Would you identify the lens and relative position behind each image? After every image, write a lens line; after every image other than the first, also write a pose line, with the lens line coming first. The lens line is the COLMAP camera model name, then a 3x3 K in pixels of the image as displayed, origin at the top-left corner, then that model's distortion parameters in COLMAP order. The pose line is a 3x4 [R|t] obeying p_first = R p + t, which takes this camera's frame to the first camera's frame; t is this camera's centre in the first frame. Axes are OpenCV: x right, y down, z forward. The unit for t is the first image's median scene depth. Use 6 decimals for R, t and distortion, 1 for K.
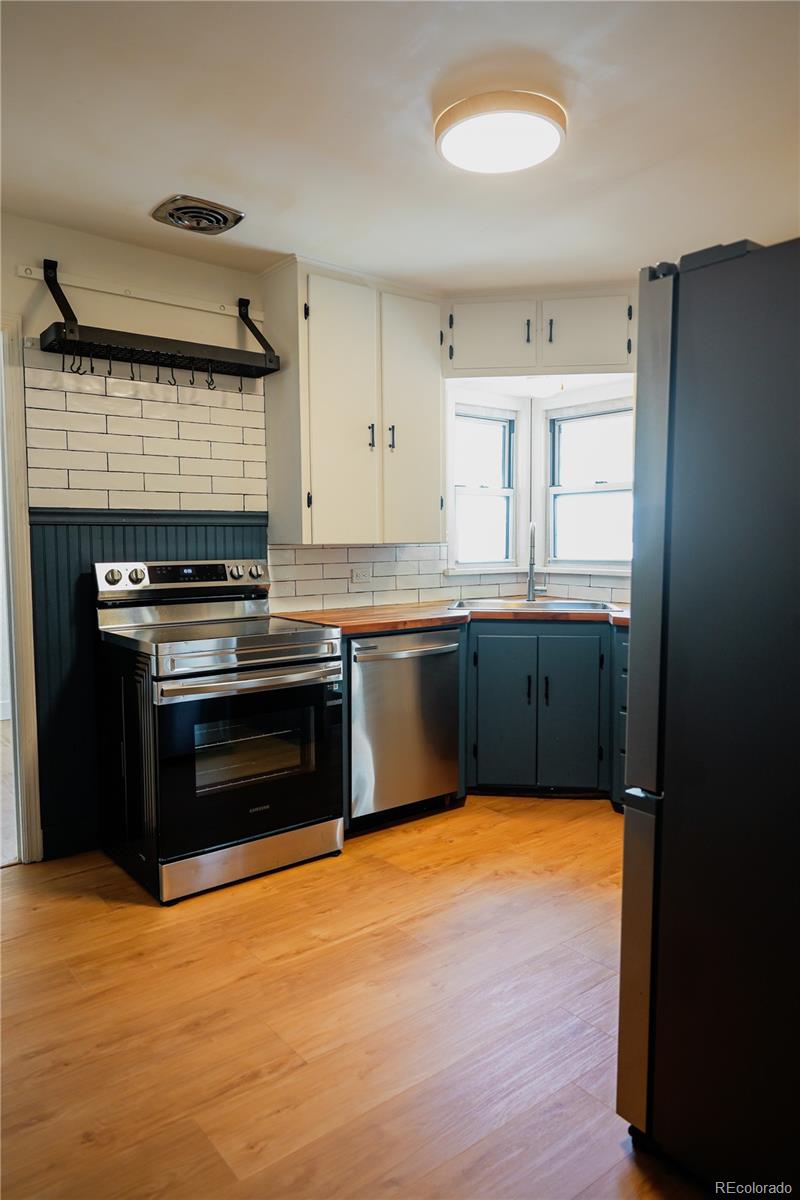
lens RADIAL K [[828.9, 0, 399.8], [0, 828.9, 598.4], [0, 0, 1]] dist [-0.019746, -0.001617]
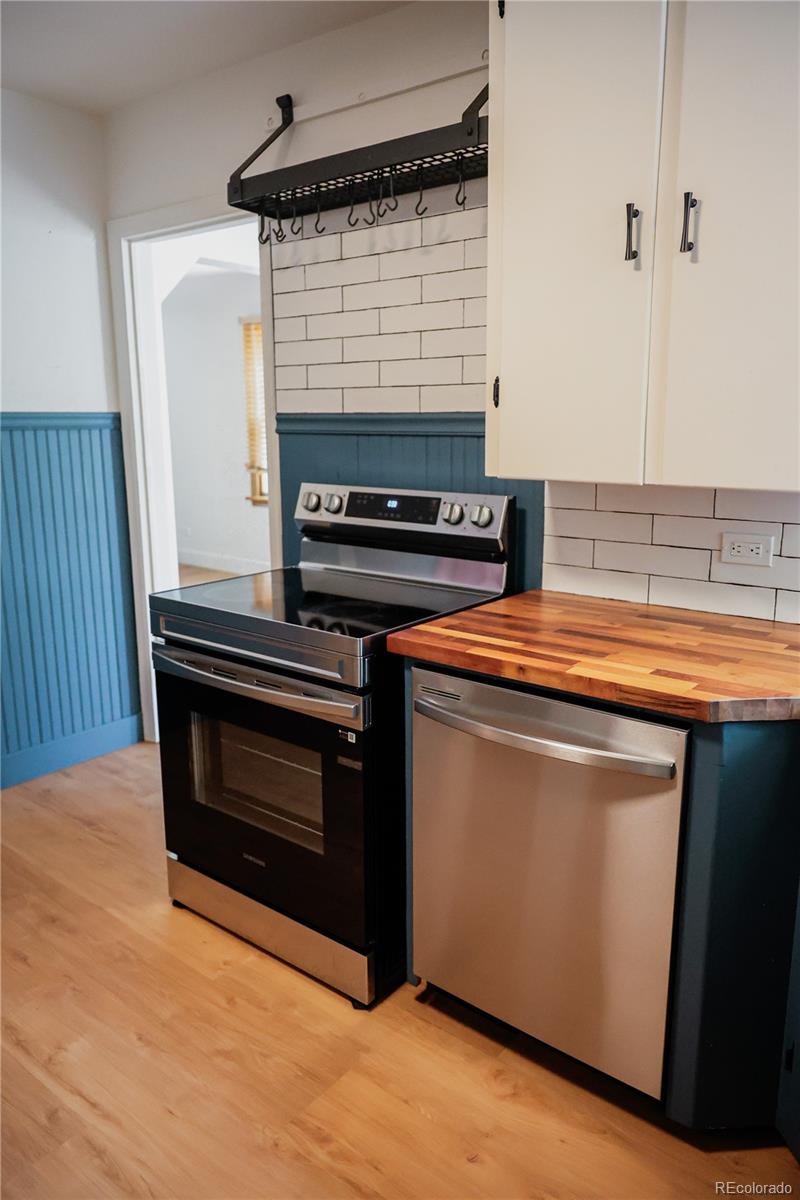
lens RADIAL K [[828.9, 0, 400.3], [0, 828.9, 606.9], [0, 0, 1]] dist [-0.019746, -0.001617]
pose [[0.226630, 0.205666, -0.952019, 0.418129], [-0.080291, 0.978070, 0.192180, -0.082204], [0.970666, 0.032884, 0.238173, 0.850708]]
